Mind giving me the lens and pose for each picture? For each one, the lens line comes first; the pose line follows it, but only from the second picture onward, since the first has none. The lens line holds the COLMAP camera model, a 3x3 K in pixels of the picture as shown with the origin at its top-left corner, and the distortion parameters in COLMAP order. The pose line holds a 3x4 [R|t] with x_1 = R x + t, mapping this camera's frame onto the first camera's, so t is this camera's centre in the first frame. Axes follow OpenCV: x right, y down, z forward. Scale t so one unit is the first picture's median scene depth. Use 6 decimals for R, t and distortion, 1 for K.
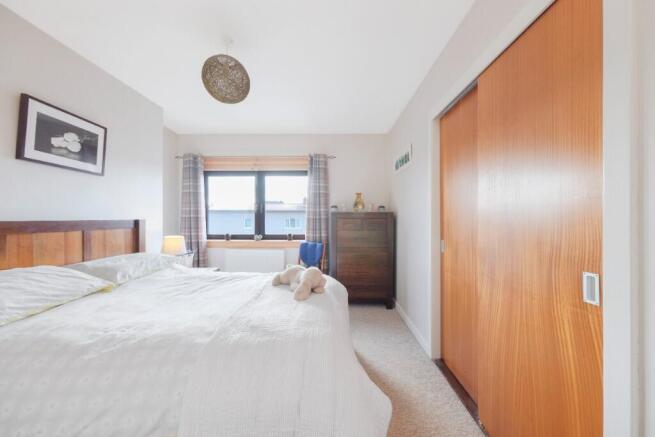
lens RADIAL K [[233.5, 0, 327.5], [0, 233.5, 218.5], [0, 0, 1]] dist [0.000872, 0.000376]
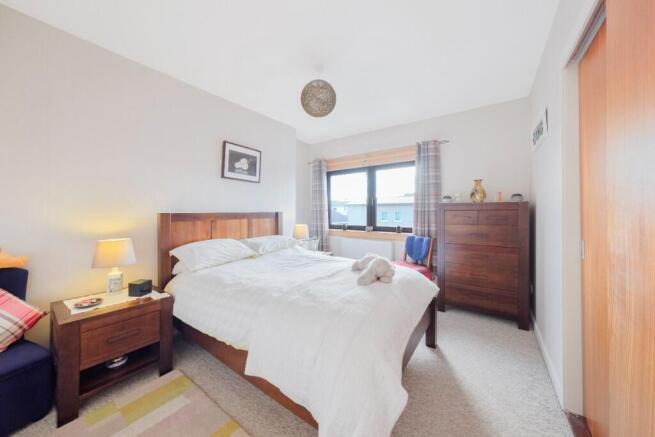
lens RADIAL K [[232.9, 0, 315.8], [0, 232.9, 210.0], [0, 0, 1]] dist [-0.000307, 0.000106]
pose [[0.808083, -0.006842, -0.589030, 0.156236], [0.002886, 0.999967, -0.007655, 0.003250], [0.589062, 0.004486, 0.808075, -0.004399]]
